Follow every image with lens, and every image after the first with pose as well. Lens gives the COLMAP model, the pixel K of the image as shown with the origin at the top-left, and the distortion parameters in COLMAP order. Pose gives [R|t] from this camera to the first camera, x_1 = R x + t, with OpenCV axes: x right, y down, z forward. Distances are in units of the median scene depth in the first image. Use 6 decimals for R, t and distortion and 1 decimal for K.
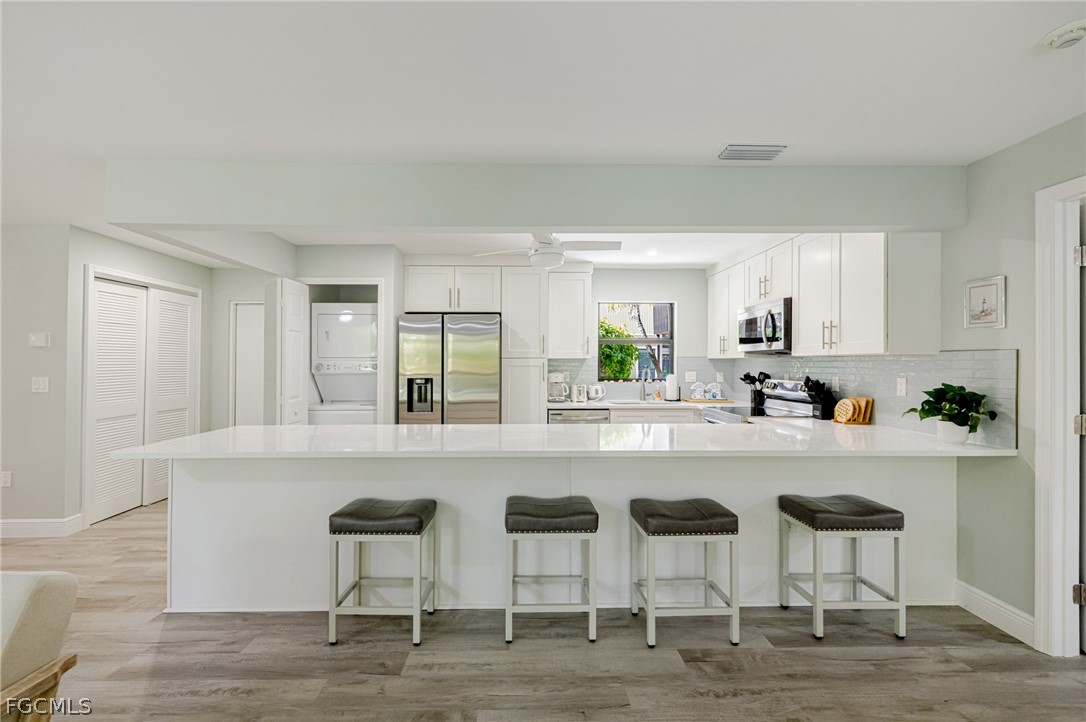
lens RADIAL K [[497.3, 0, 543.0], [0, 497.3, 361.0], [0, 0, 1]] dist [0.000318, 0.000073]
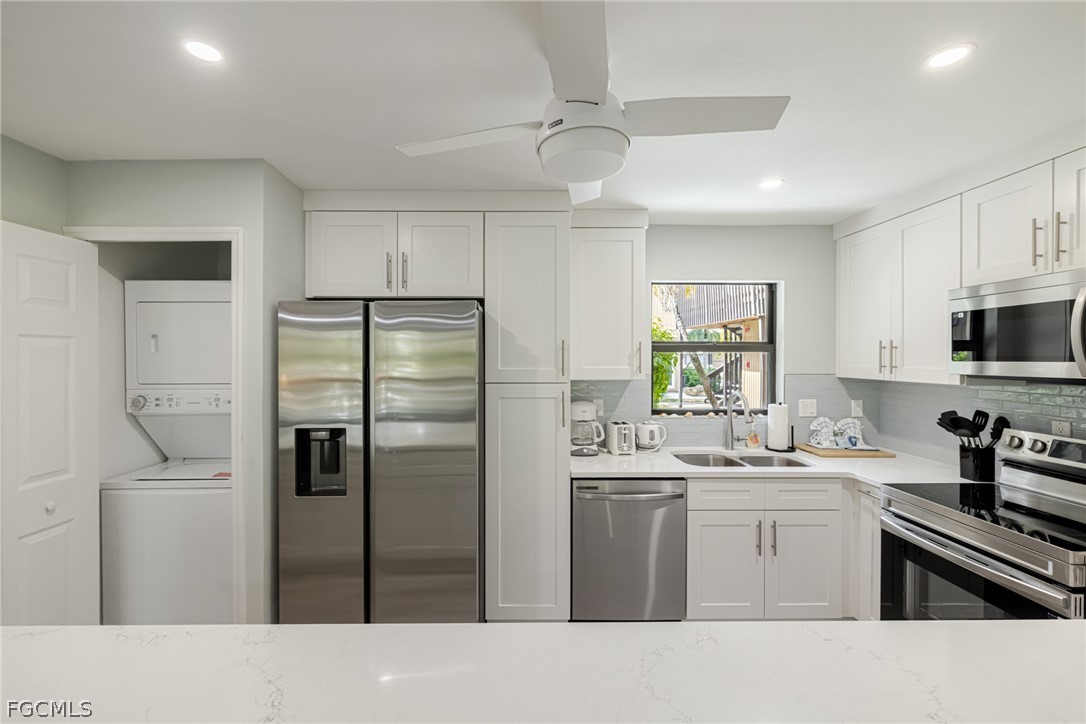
lens RADIAL K [[466.2, 0, 543.0], [0, 466.2, 362.0], [0, 0, 1]] dist [-0.000571, 0.000138]
pose [[0.999978, -0.001797, -0.006386, -0.017484], [0.001939, 0.999748, 0.022357, -0.040287], [0.006344, -0.022369, 0.999730, 0.499611]]
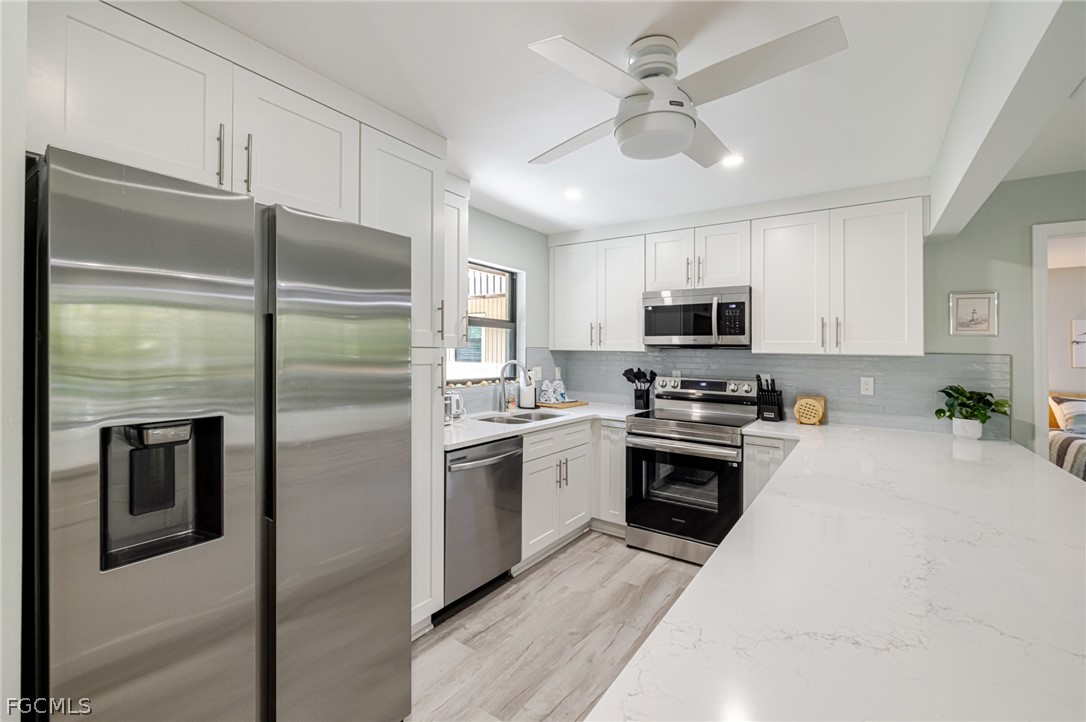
lens RADIAL K [[462.8, 0, 540.4], [0, 462.8, 354.0], [0, 0, 1]] dist [0.000002, 0.000130]
pose [[0.584998, 0.003113, 0.811029, -0.308948], [-0.021941, 0.999687, 0.011989, -0.007735], [-0.810738, -0.024808, 0.584884, 0.658933]]
